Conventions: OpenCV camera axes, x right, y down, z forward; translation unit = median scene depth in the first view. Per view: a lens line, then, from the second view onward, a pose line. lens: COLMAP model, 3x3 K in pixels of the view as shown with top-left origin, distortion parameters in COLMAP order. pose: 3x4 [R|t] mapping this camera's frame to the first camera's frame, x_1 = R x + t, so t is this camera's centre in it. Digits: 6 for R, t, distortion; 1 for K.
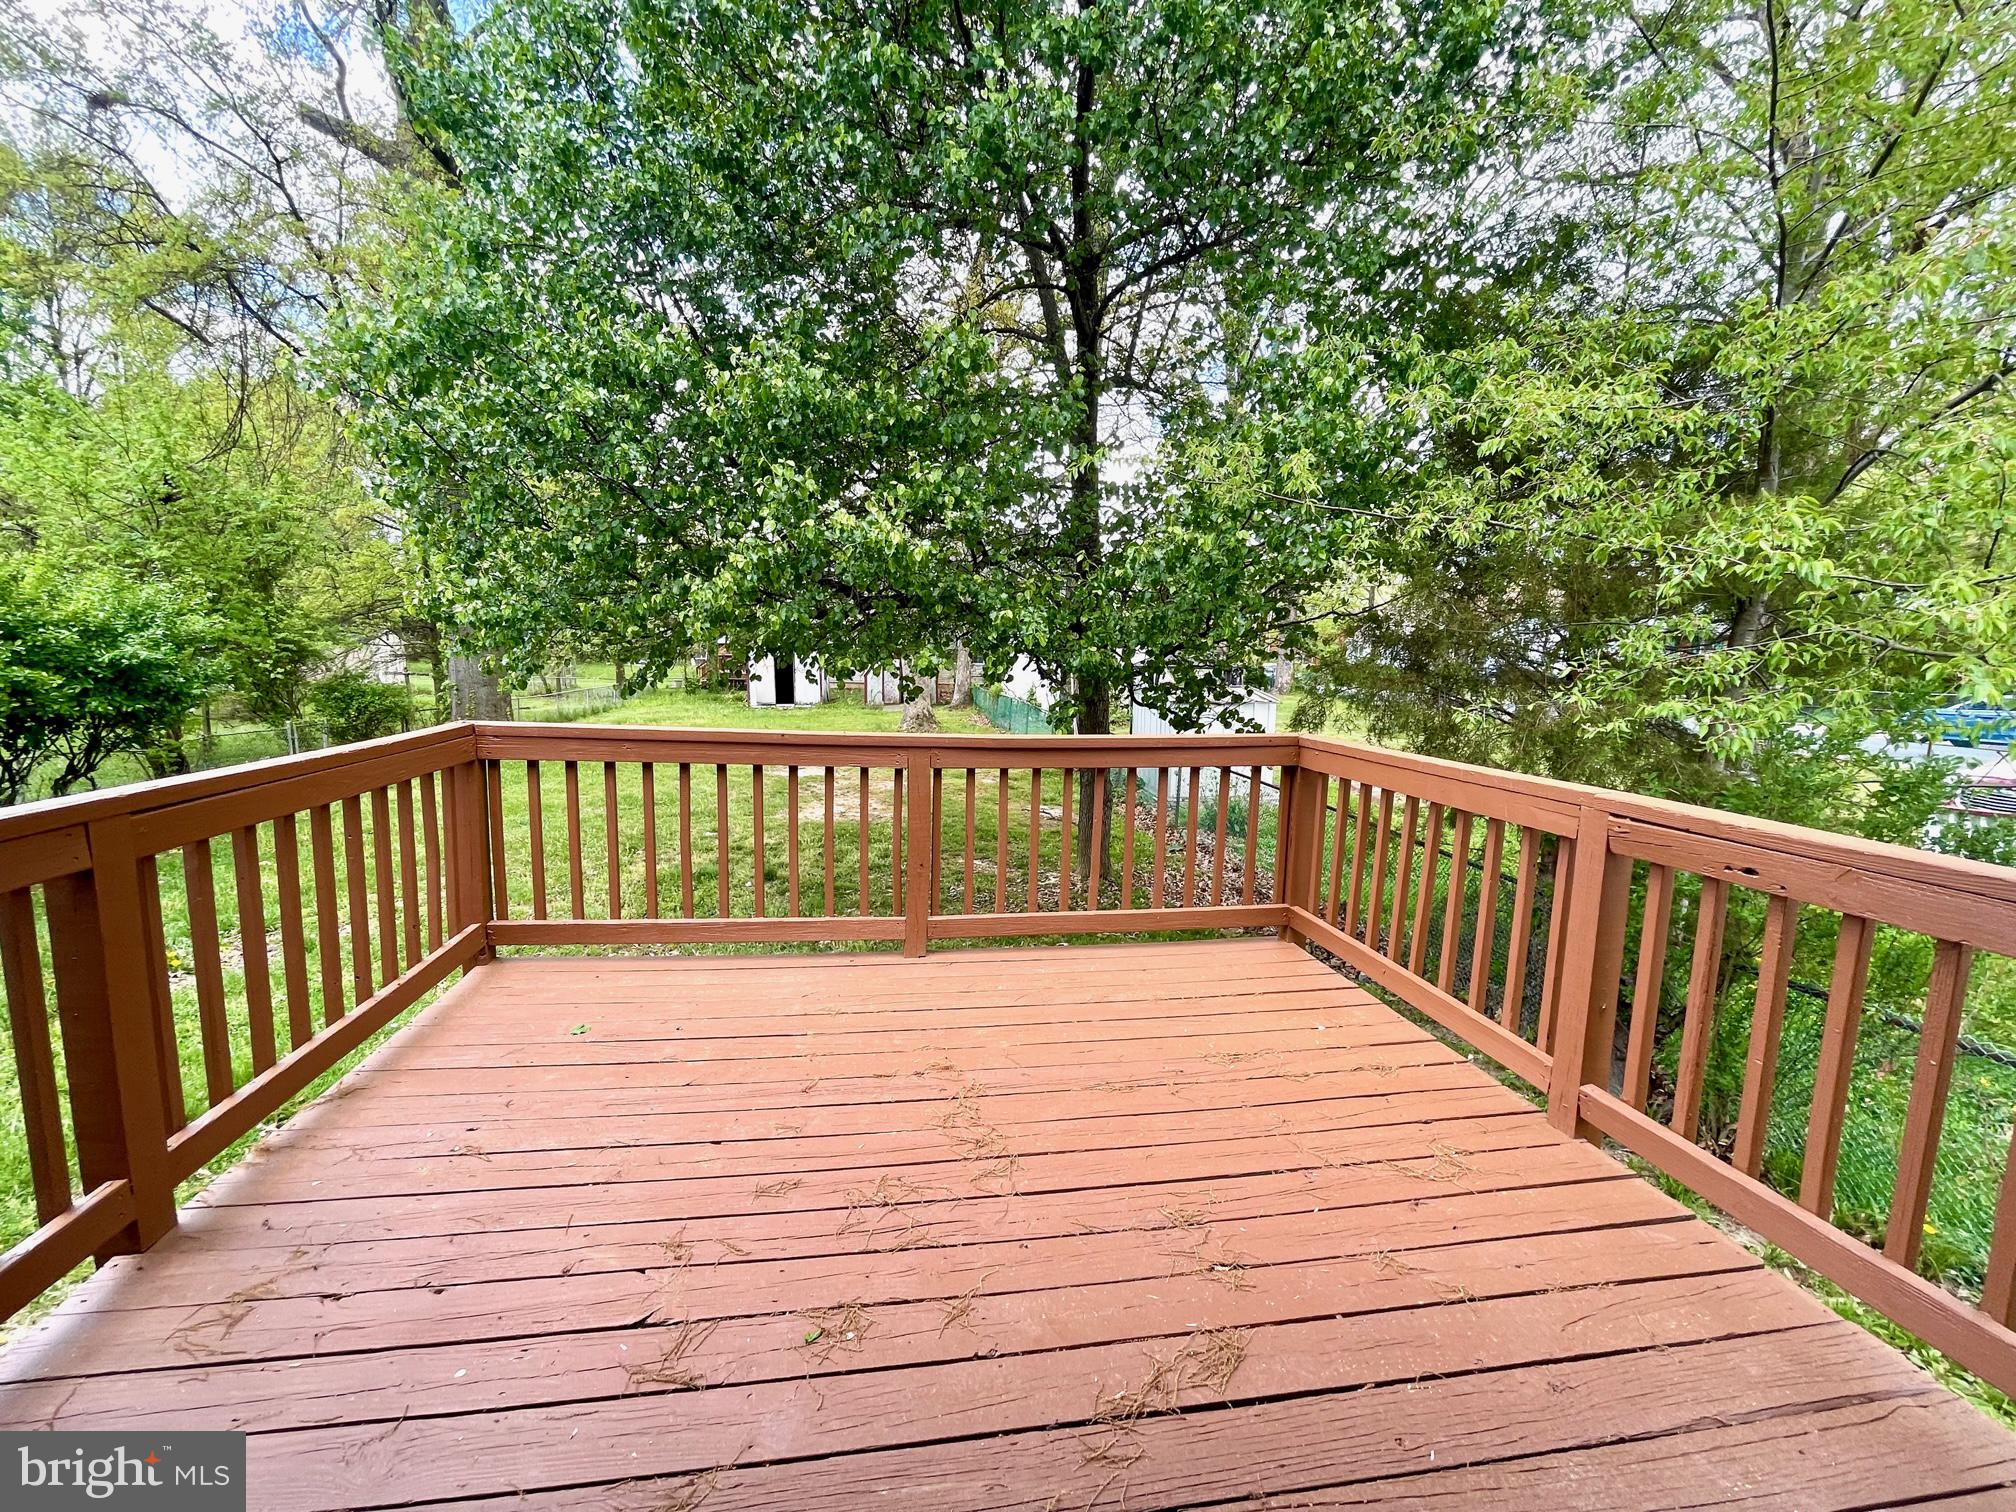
lens RADIAL K [[821.8, 0, 1010.4], [0, 821.8, 760.6], [0, 0, 1]] dist [0.007642, 0.000384]
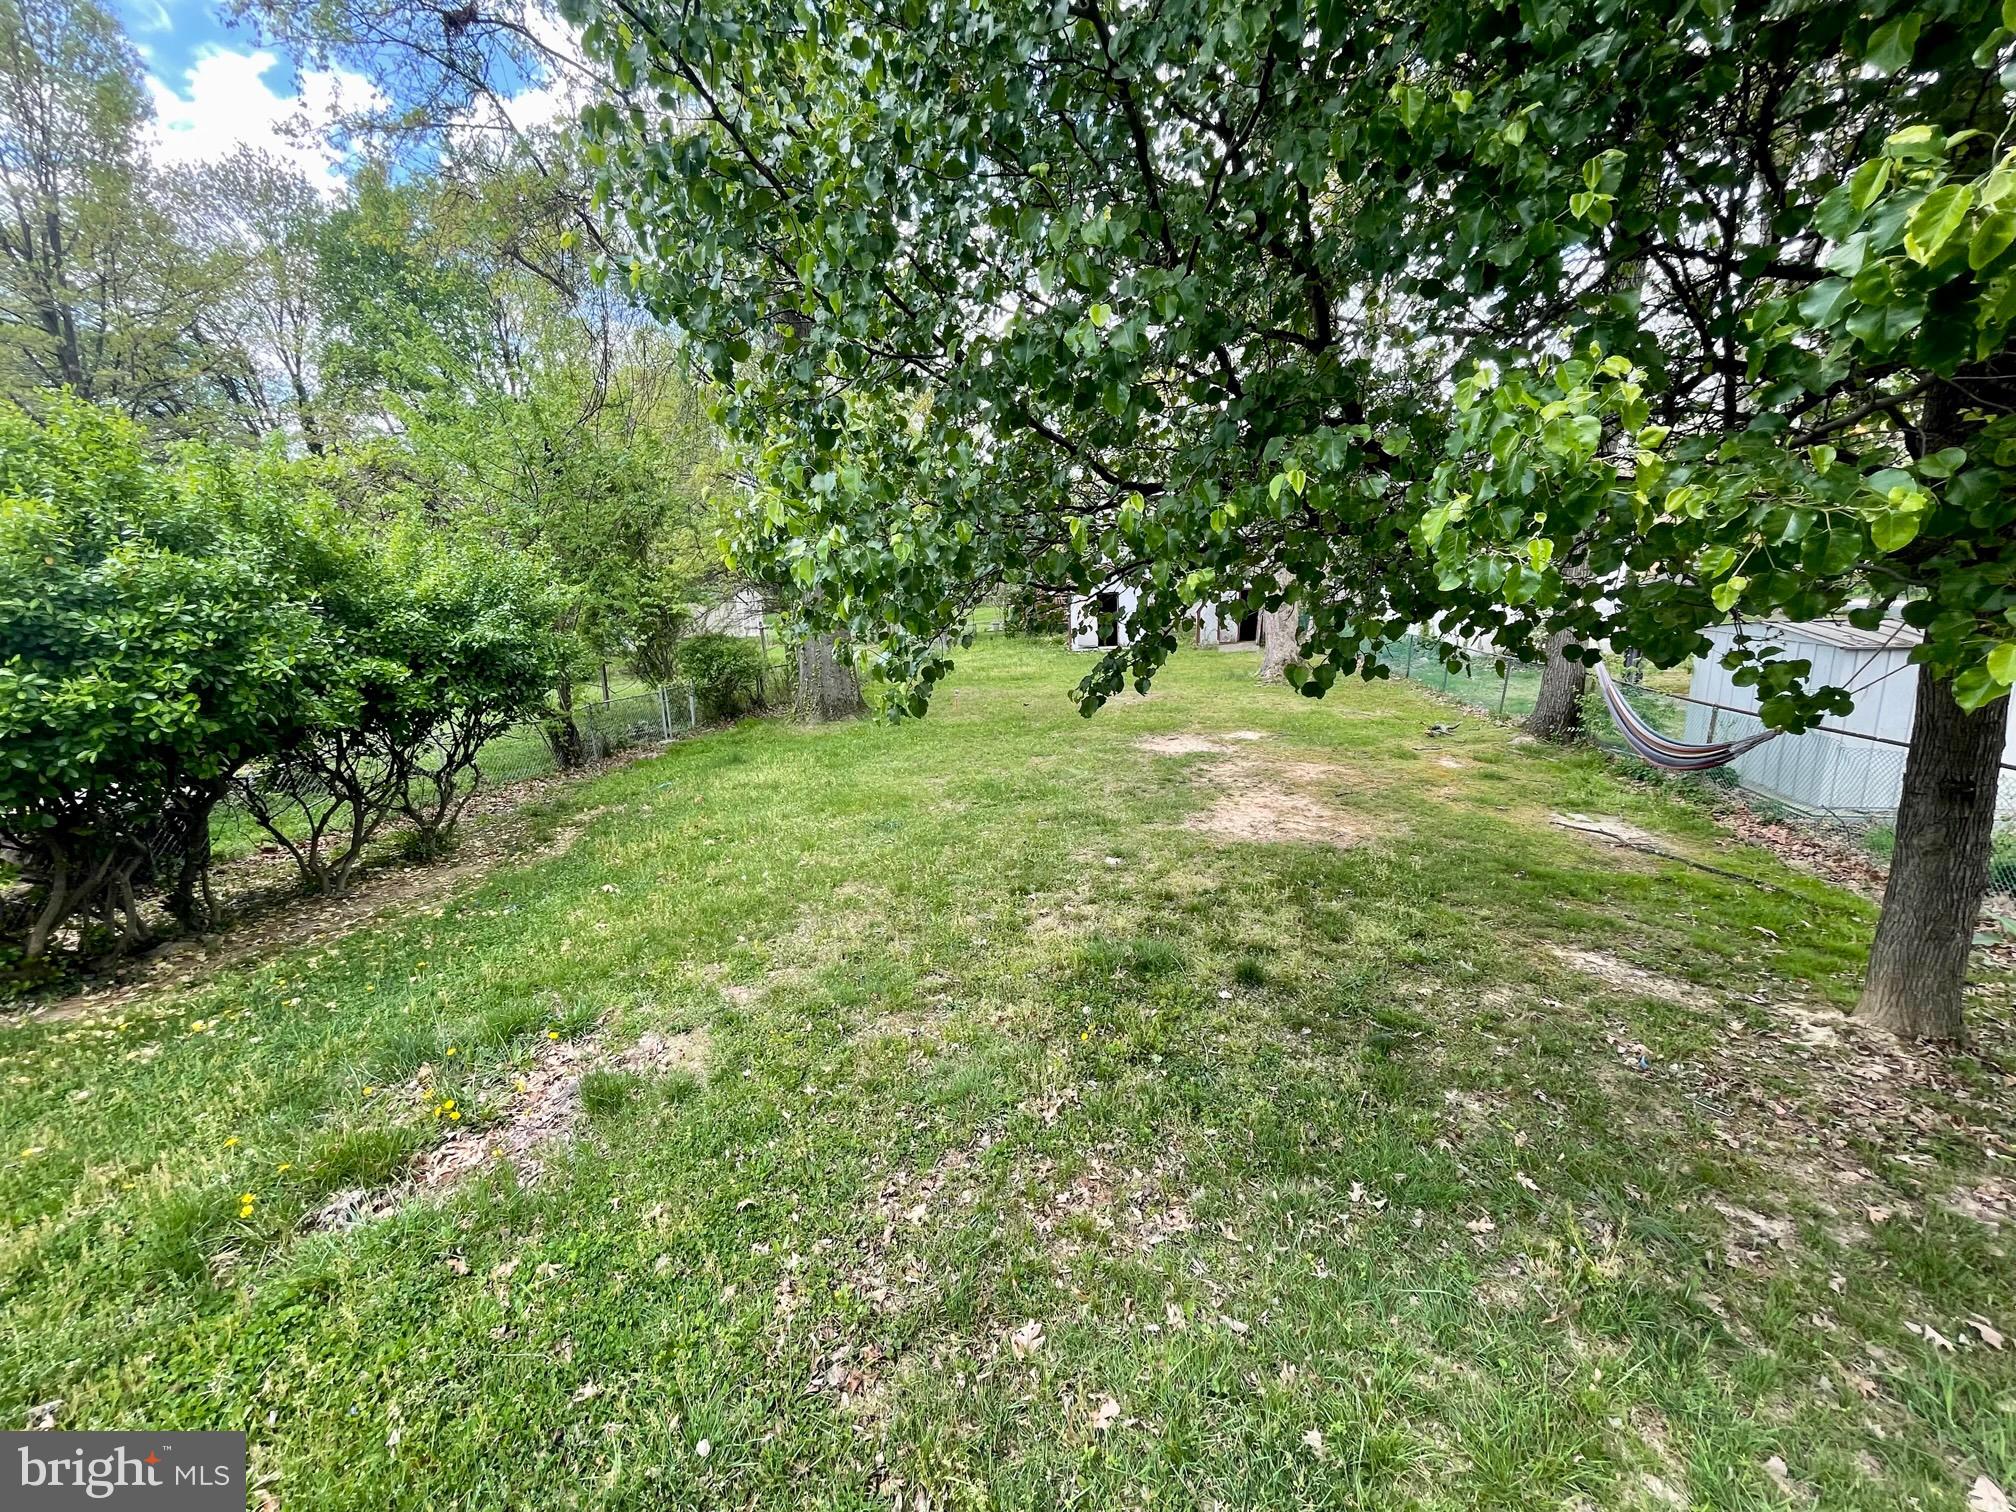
lens RADIAL K [[821.8, 0, 1010.4], [0, 821.8, 760.6], [0, 0, 1]] dist [0.007642, 0.000384]
pose [[0.940853, 0.022427, -0.338072, -0.244619], [0.005405, 0.996686, 0.081160, -0.064171], [0.338772, -0.078187, 0.937614, 0.366873]]
